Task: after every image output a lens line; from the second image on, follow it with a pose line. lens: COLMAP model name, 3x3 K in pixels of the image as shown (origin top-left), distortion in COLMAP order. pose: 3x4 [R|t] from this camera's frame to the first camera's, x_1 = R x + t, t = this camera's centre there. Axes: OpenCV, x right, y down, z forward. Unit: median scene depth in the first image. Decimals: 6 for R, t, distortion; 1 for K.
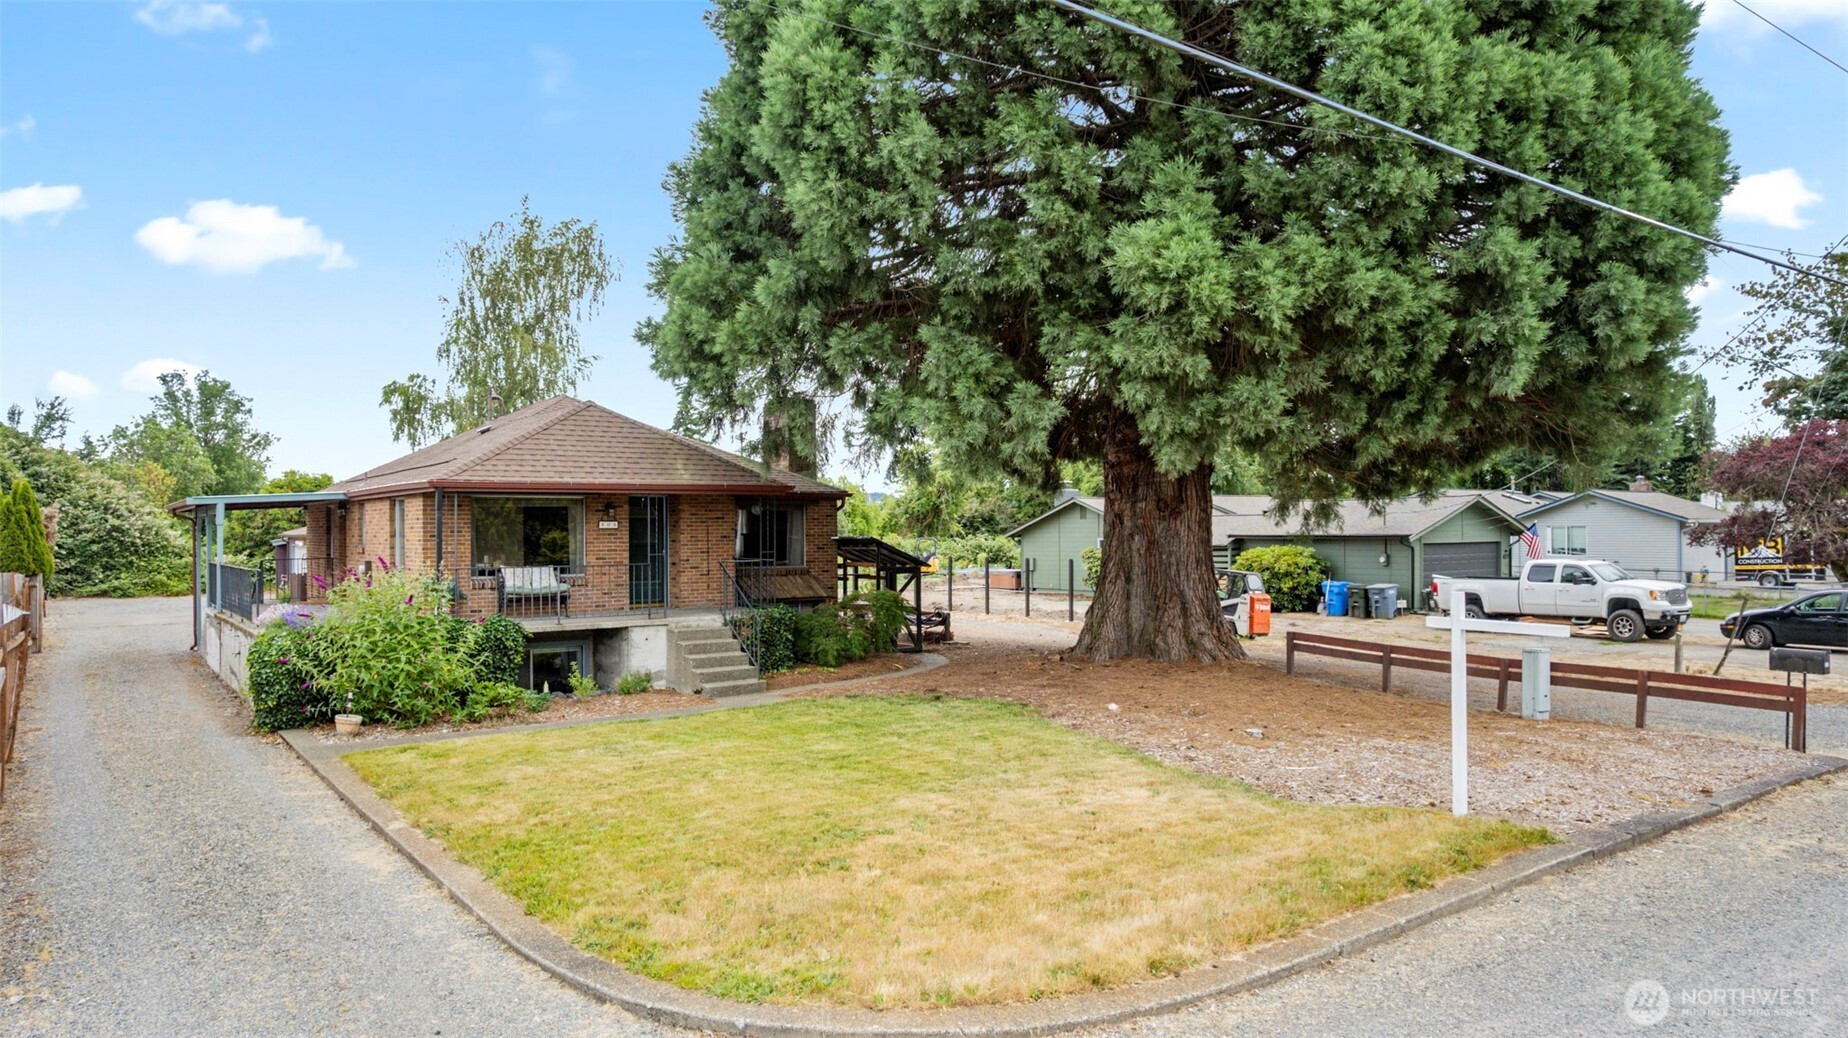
lens RADIAL K [[1177.5, 0, 924.0], [0, 1177.5, 519.0], [0, 0, 1]] dist [-0.085676, 0.087287]
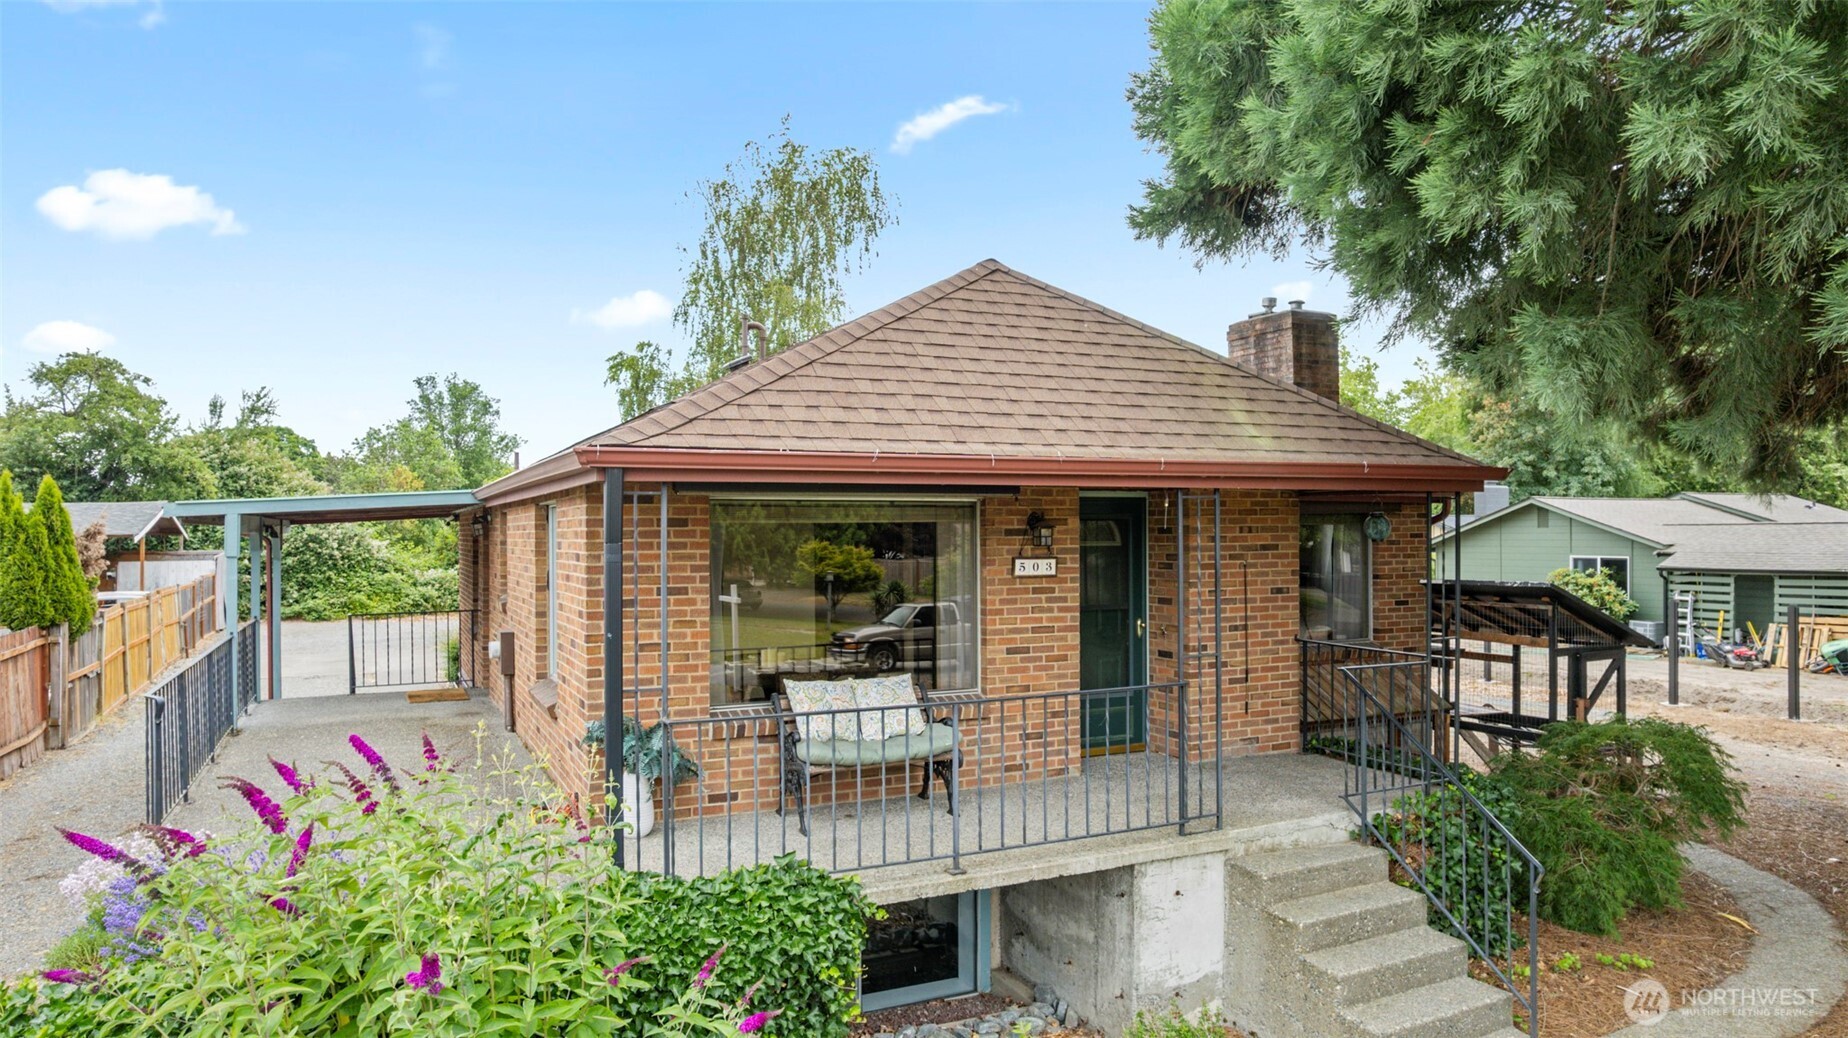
lens RADIAL K [[1150.5, 0, 921.1], [0, 1150.5, 487.0], [0, 0, 1]] dist [-0.000205, -0.000260]
pose [[0.981113, -0.006781, -0.193317, -0.099994], [0.001265, 0.999589, -0.028640, -0.004920], [0.193431, 0.027855, 0.980718, 0.259664]]
